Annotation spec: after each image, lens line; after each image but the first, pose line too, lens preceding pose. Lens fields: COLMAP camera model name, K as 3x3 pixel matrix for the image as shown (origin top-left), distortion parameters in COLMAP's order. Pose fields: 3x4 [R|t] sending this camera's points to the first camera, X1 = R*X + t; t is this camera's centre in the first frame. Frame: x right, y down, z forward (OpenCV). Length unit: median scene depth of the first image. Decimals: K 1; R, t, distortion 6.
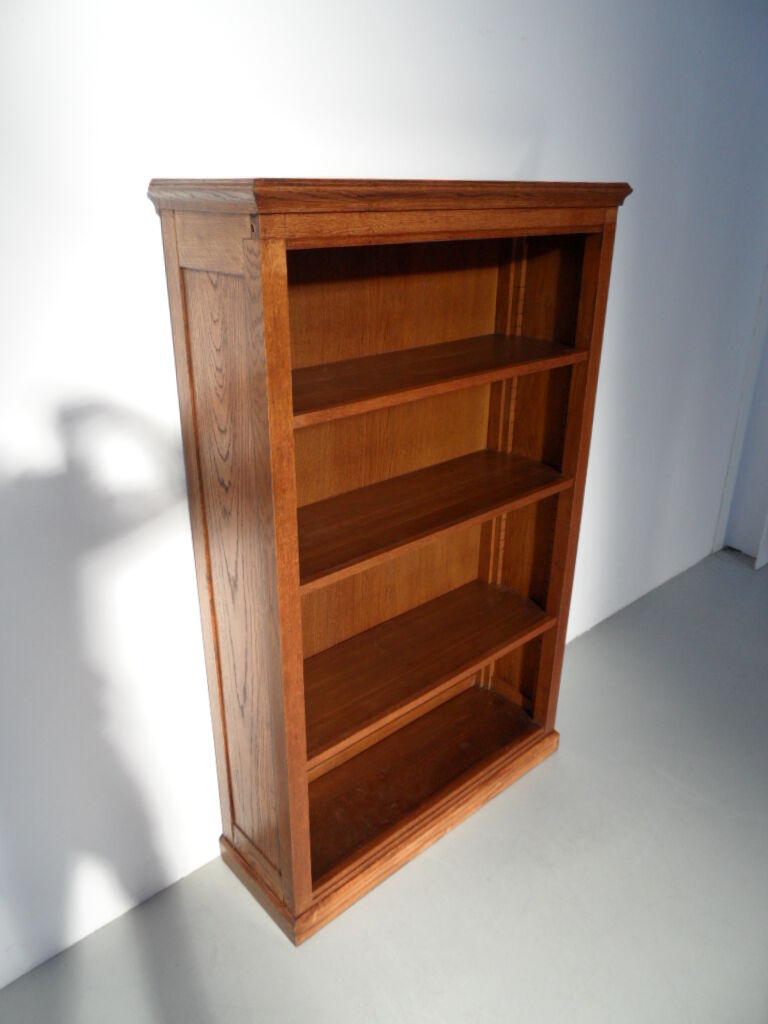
lens RADIAL K [[754.5, 0, 384.0], [0, 754.5, 512.0], [0, 0, 1]] dist [-0.042759, 0.037336]
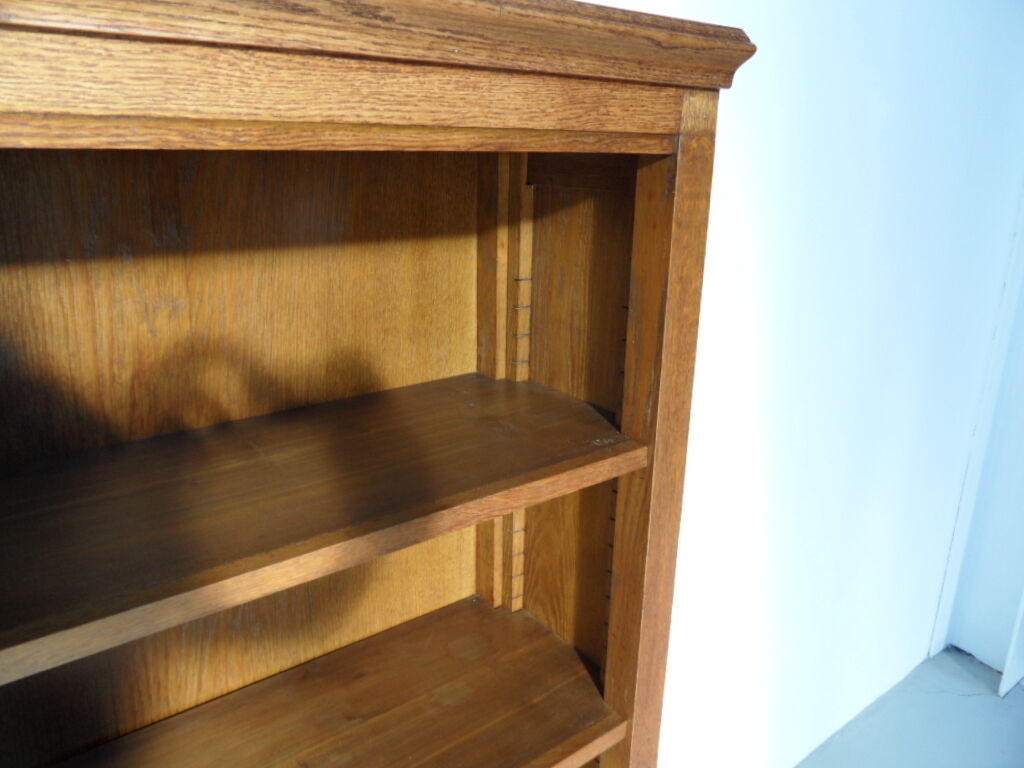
lens RADIAL K [[754.5, 0, 518.0], [0, 754.5, 382.4], [0, 0, 1]] dist [-0.042759, 0.037336]
pose [[0.997092, 0.032400, -0.068971, 0.215091], [-0.039472, 0.993818, -0.103771, -0.191738], [0.065182, 0.106192, 0.992207, 0.558539]]
